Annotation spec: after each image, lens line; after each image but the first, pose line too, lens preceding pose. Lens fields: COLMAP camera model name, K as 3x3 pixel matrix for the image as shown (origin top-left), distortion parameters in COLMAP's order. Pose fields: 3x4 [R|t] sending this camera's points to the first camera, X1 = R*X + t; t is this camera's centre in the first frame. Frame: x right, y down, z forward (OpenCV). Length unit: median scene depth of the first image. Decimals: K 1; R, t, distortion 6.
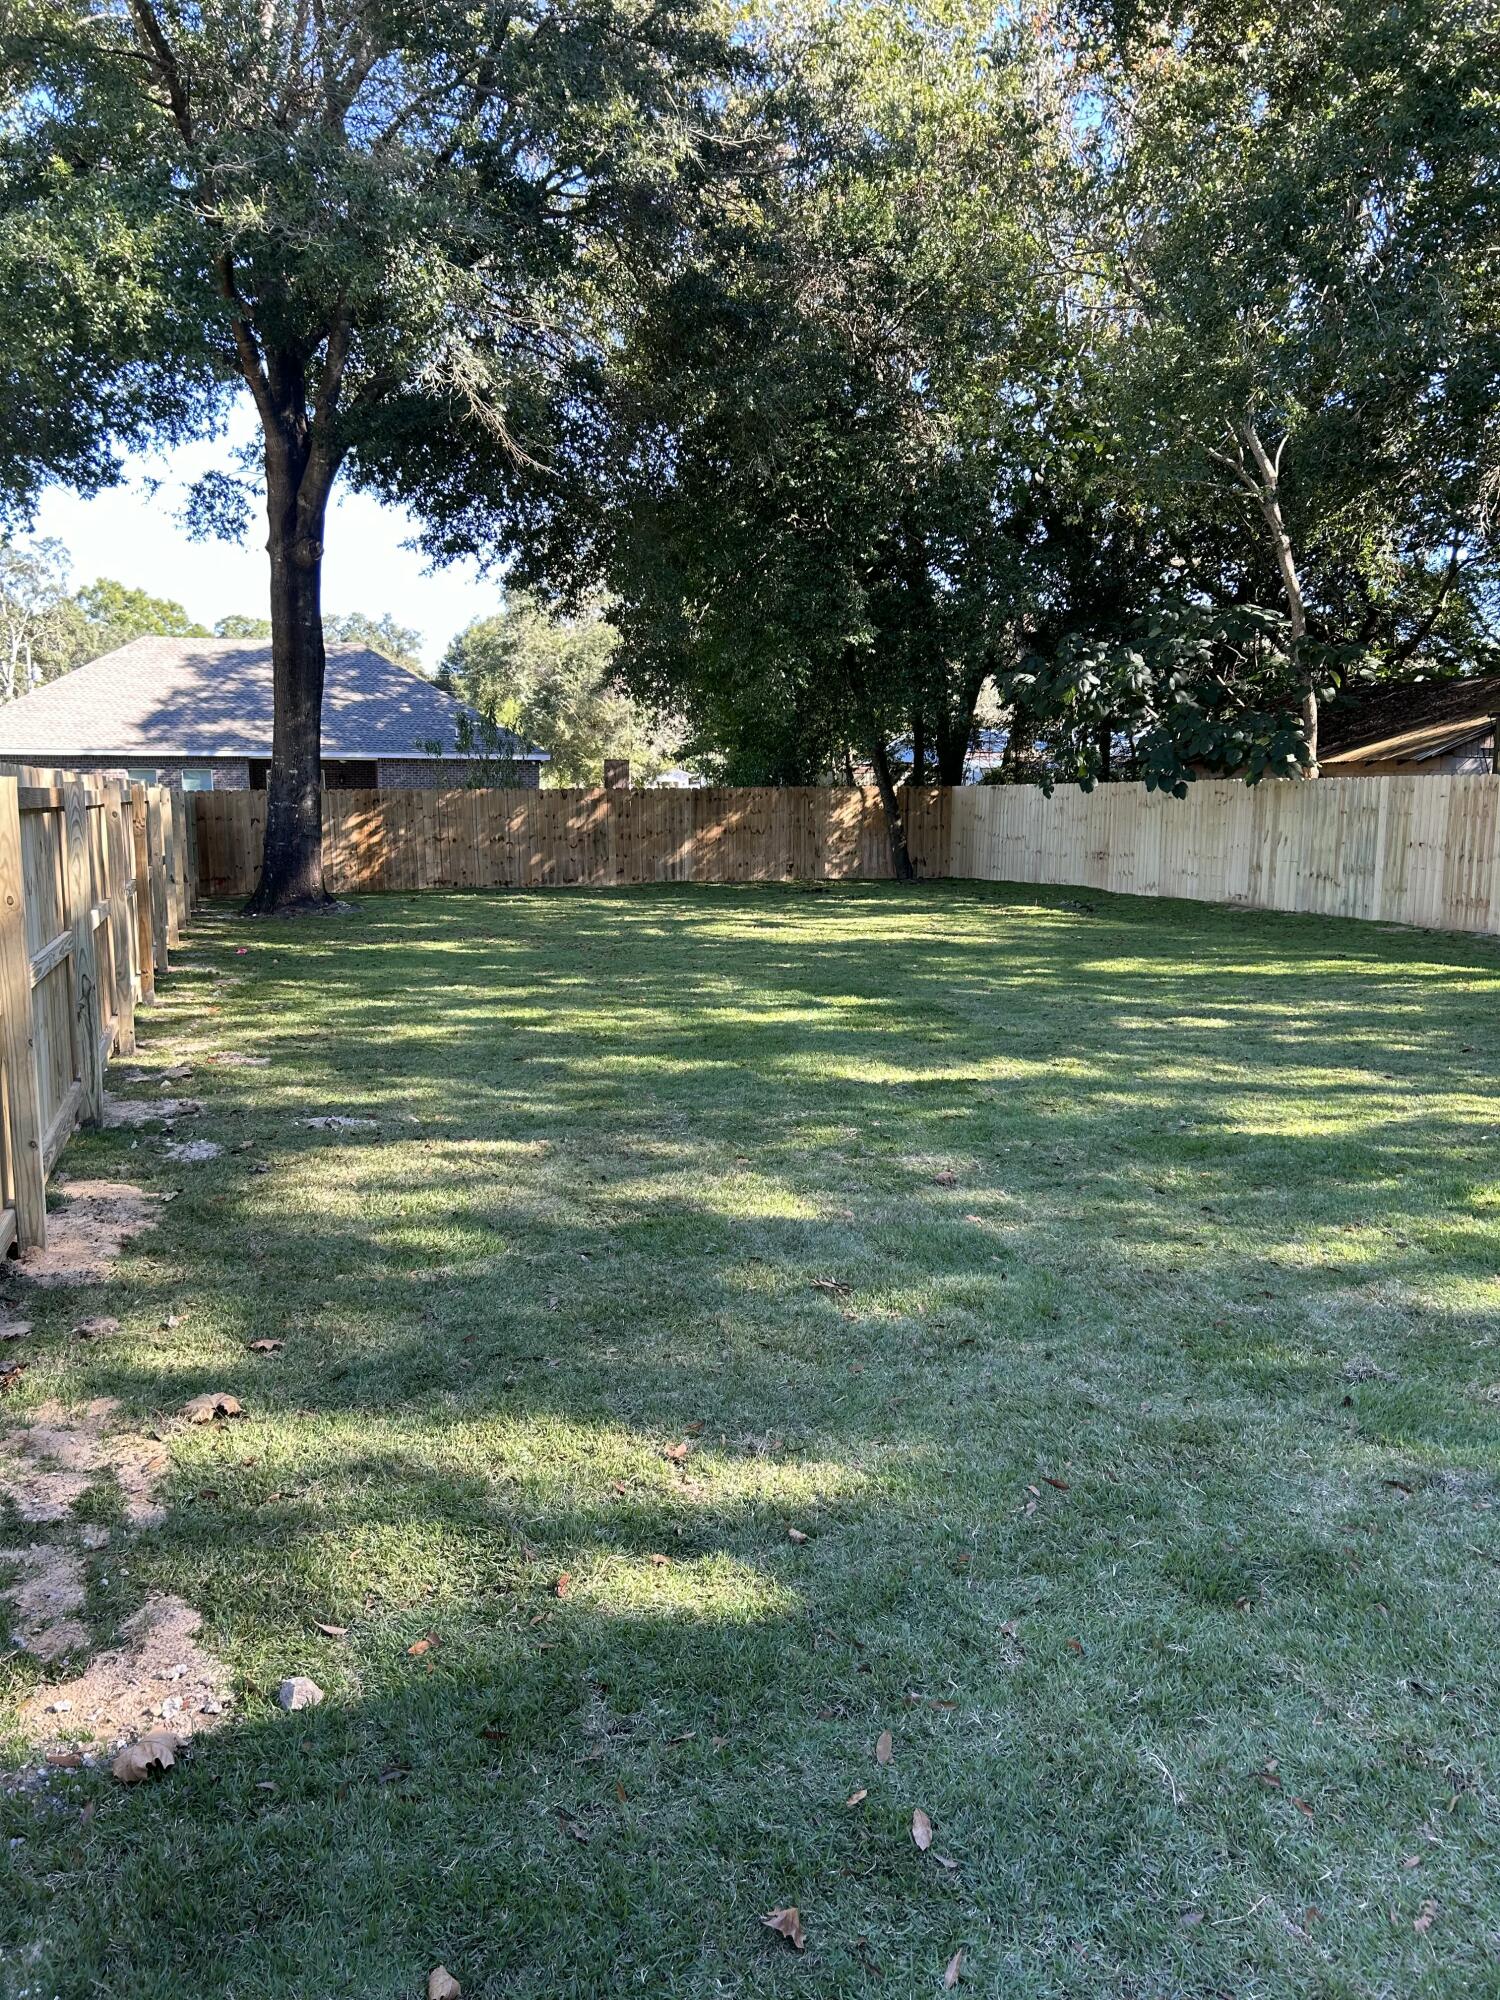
lens RADIAL K [[1509.2, 0, 752.9], [0, 1509.2, 998.5], [0, 0, 1]] dist [0.014841, -0.002950]
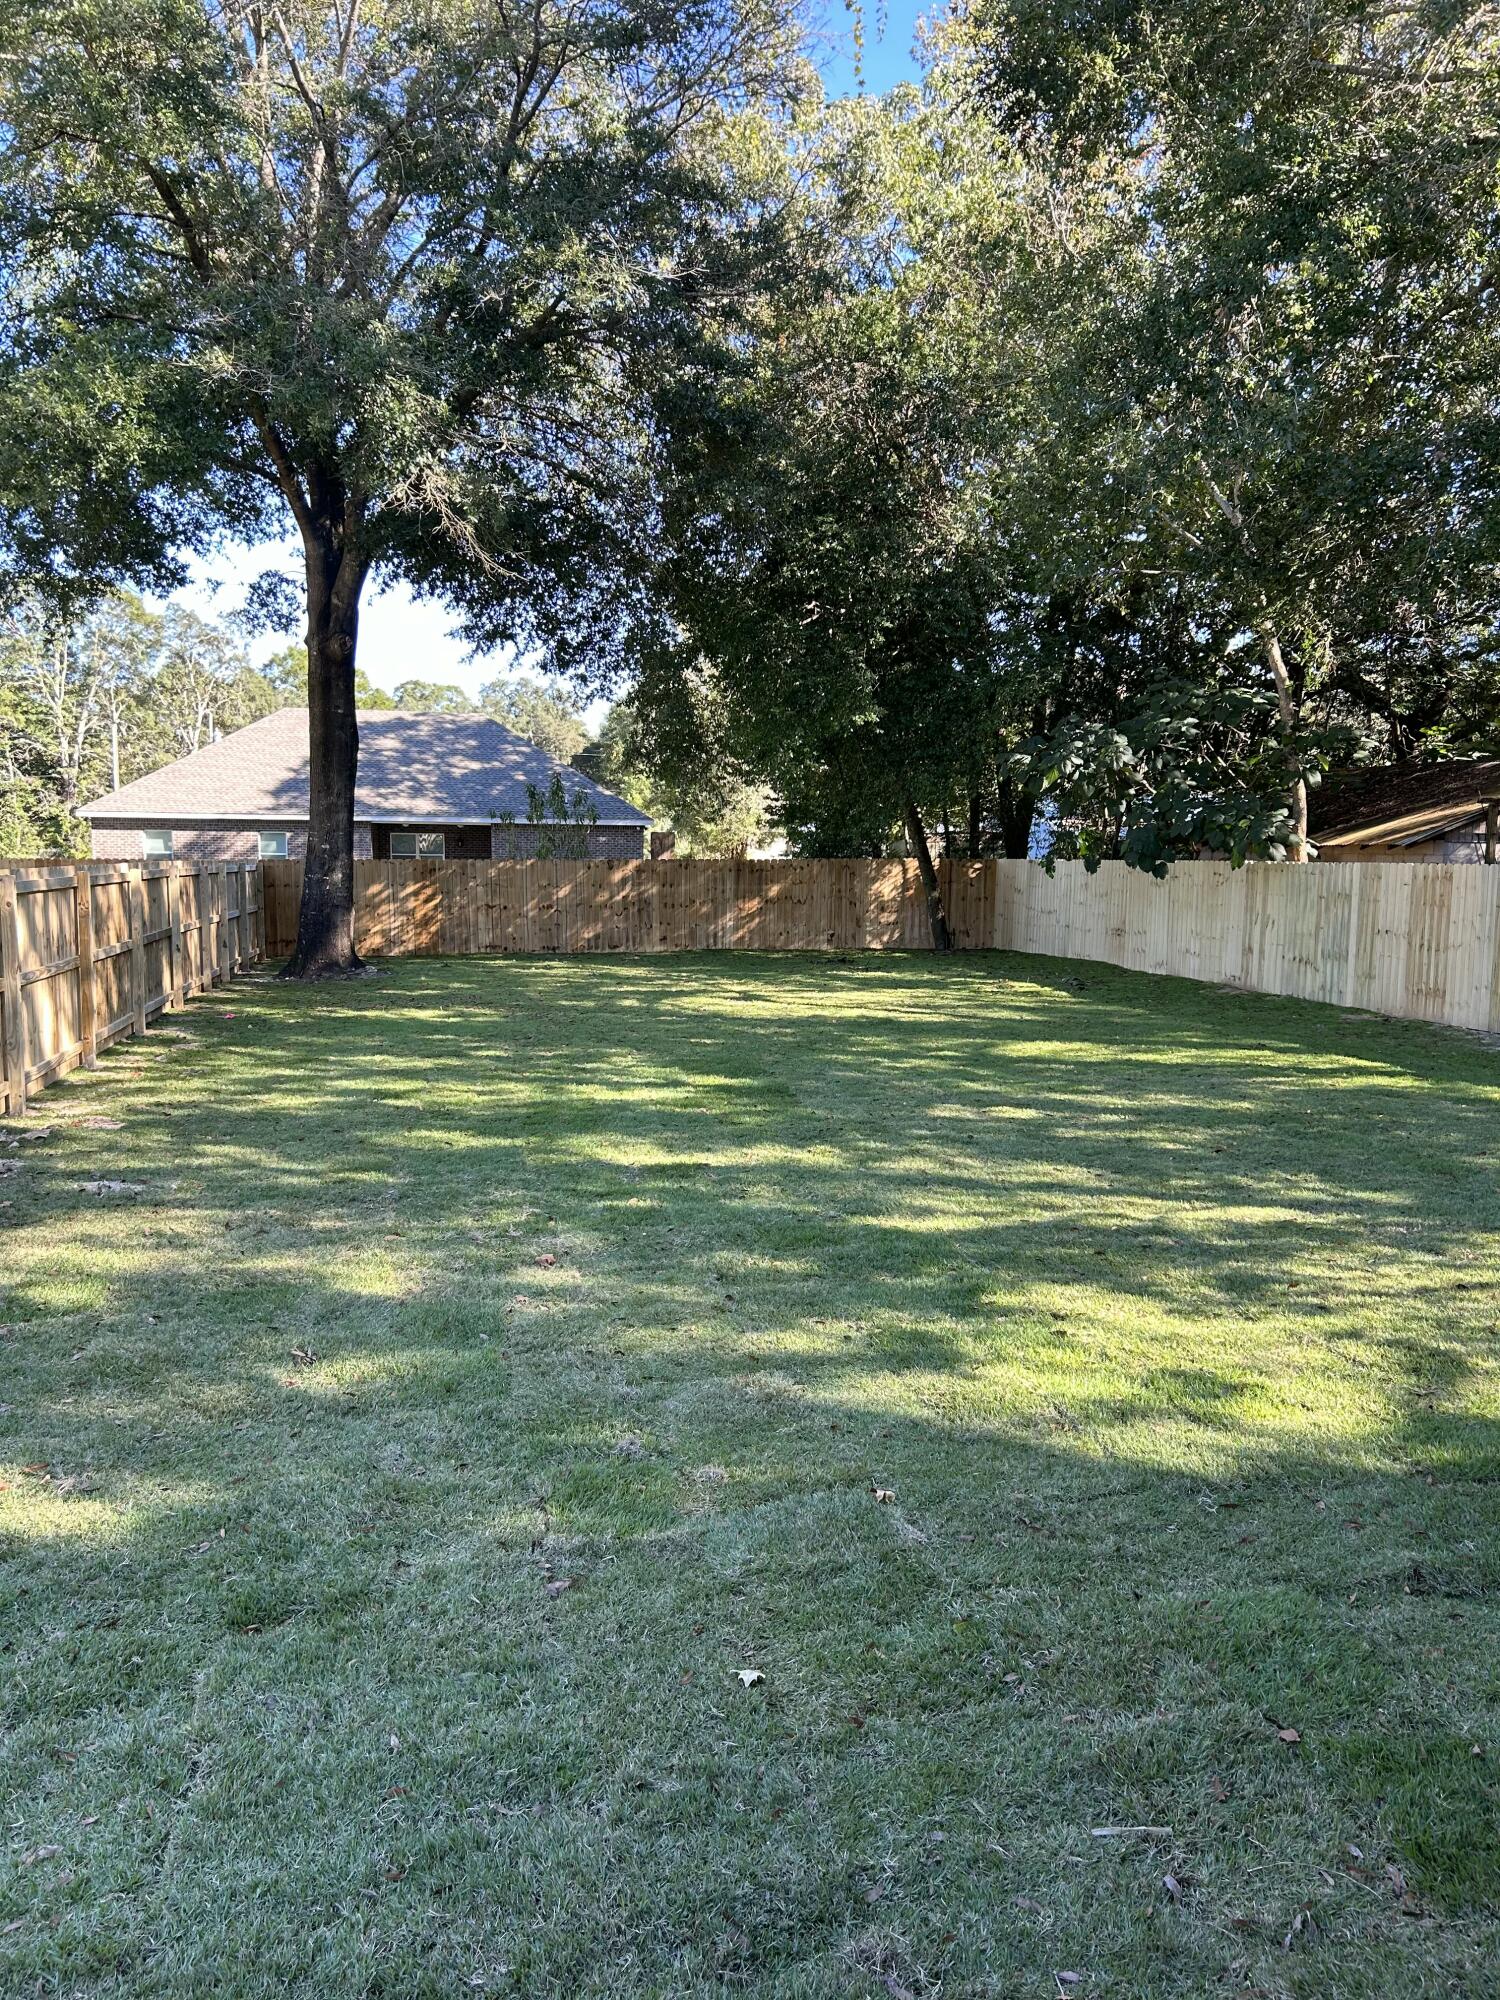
lens RADIAL K [[1509.2, 0, 749.9], [0, 1509.2, 1003.3], [0, 0, 1]] dist [0.014841, -0.002950]
pose [[0.992252, 0.020103, -0.122605, 0.124375], [-0.024042, 0.999238, -0.030733, -0.011971], [0.121894, 0.033443, 0.991980, -0.027905]]
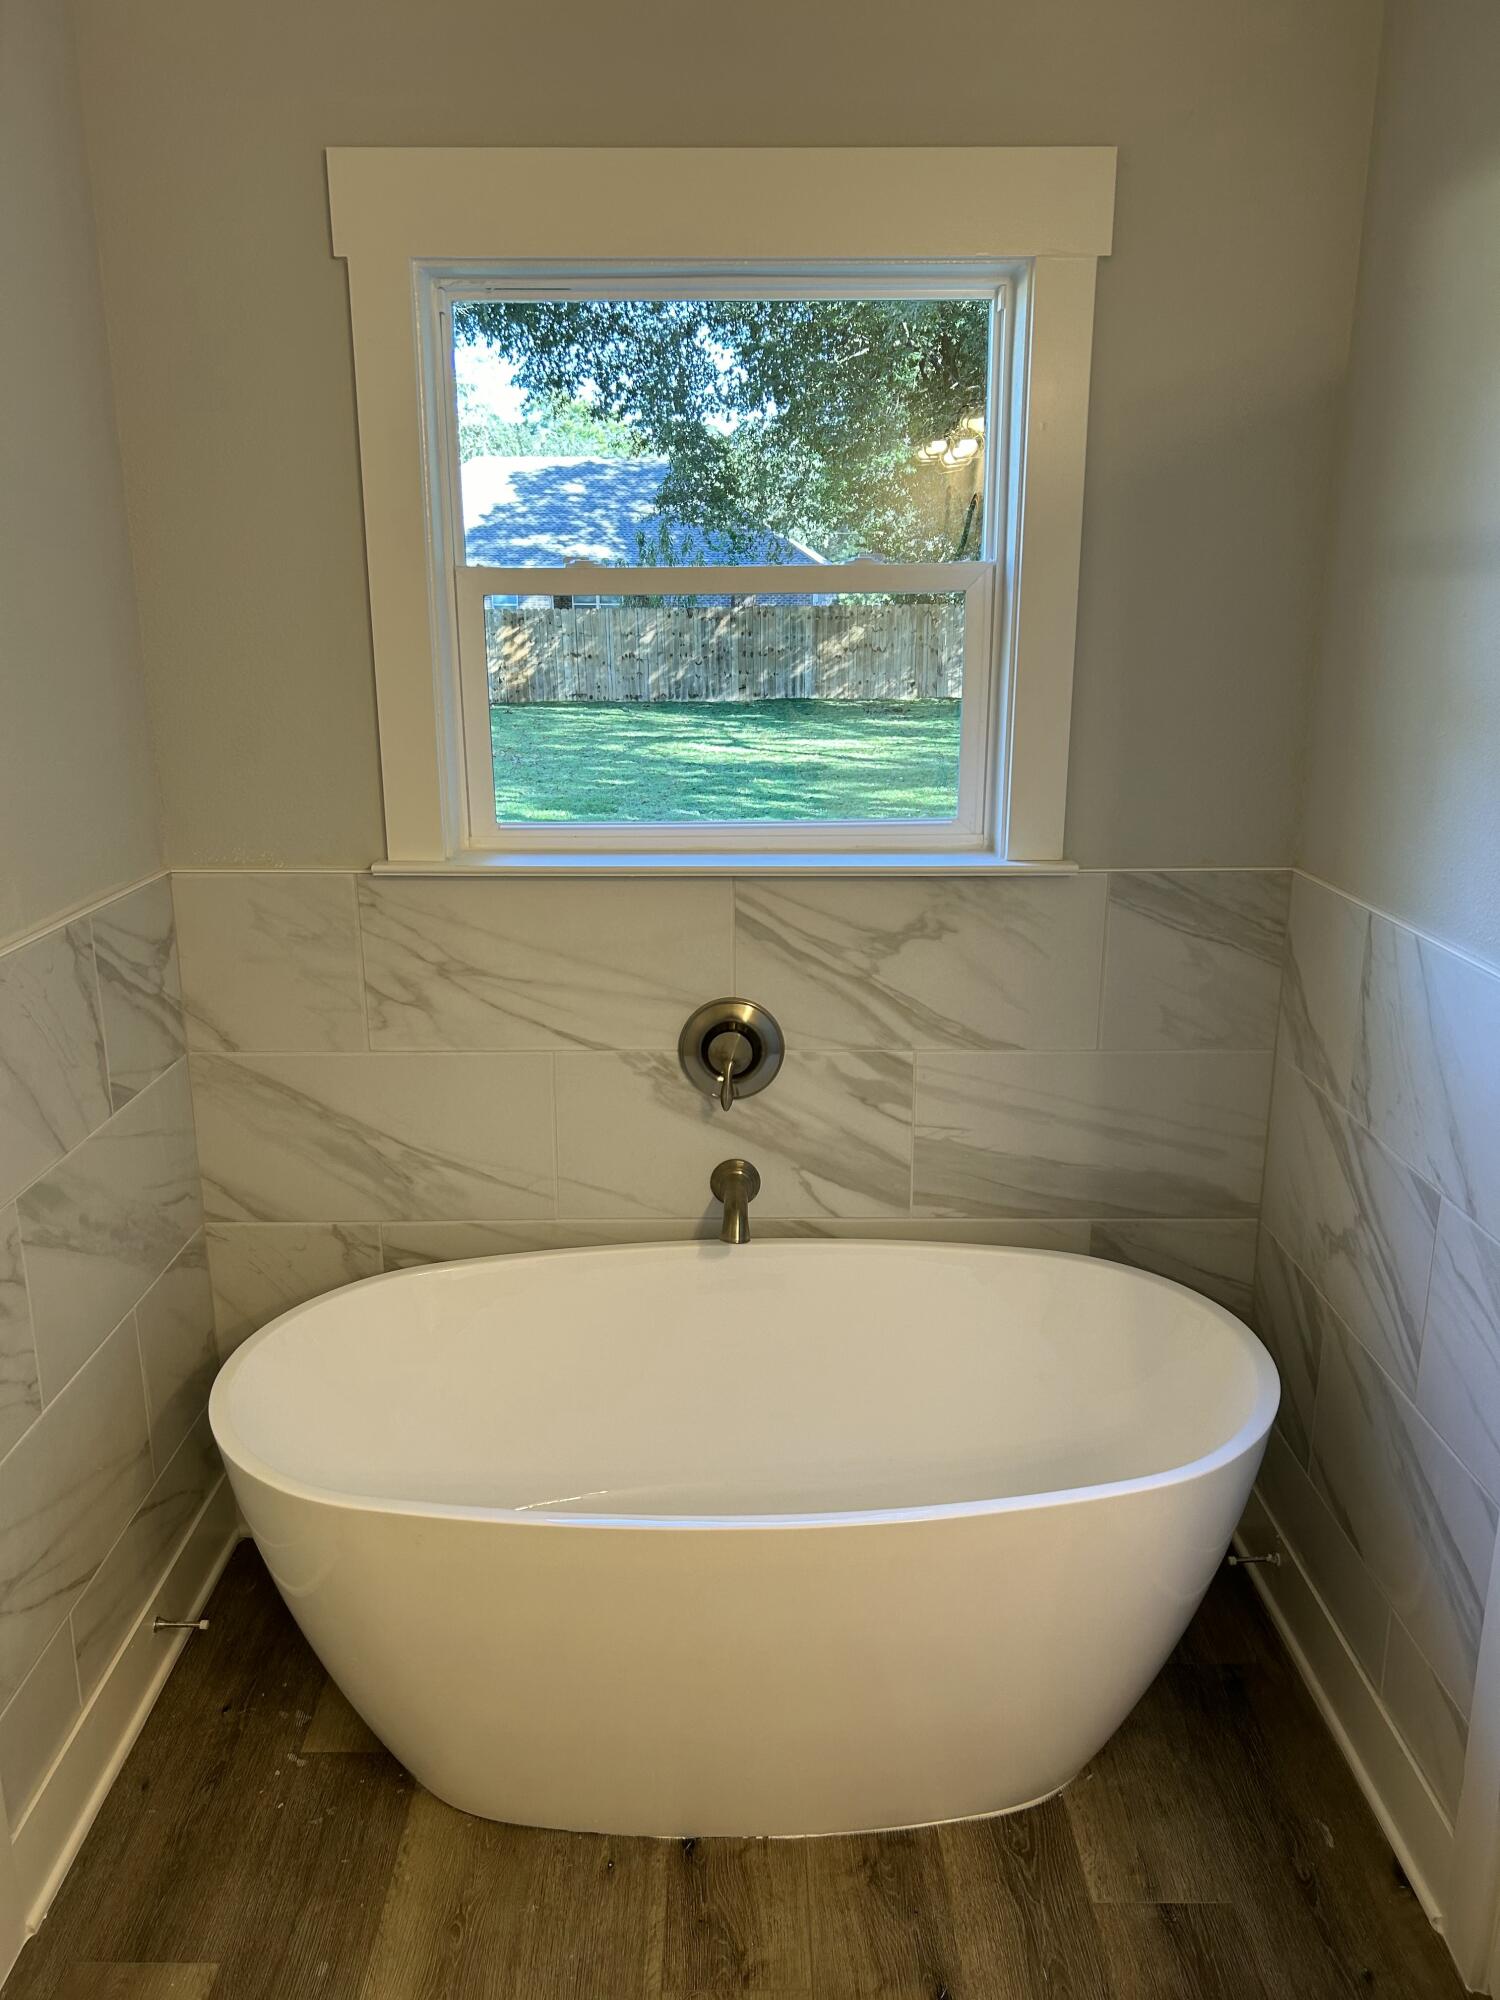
lens RADIAL K [[1509.2, 0, 737.5], [0, 1509.2, 988.0], [0, 0, 1]] dist [0.014841, -0.002950]
pose [[0.942174, 0.084740, -0.324234, 0.333212], [-0.044623, 0.990610, 0.129232, -0.013033], [0.332140, -0.107291, 0.937108, -0.019963]]
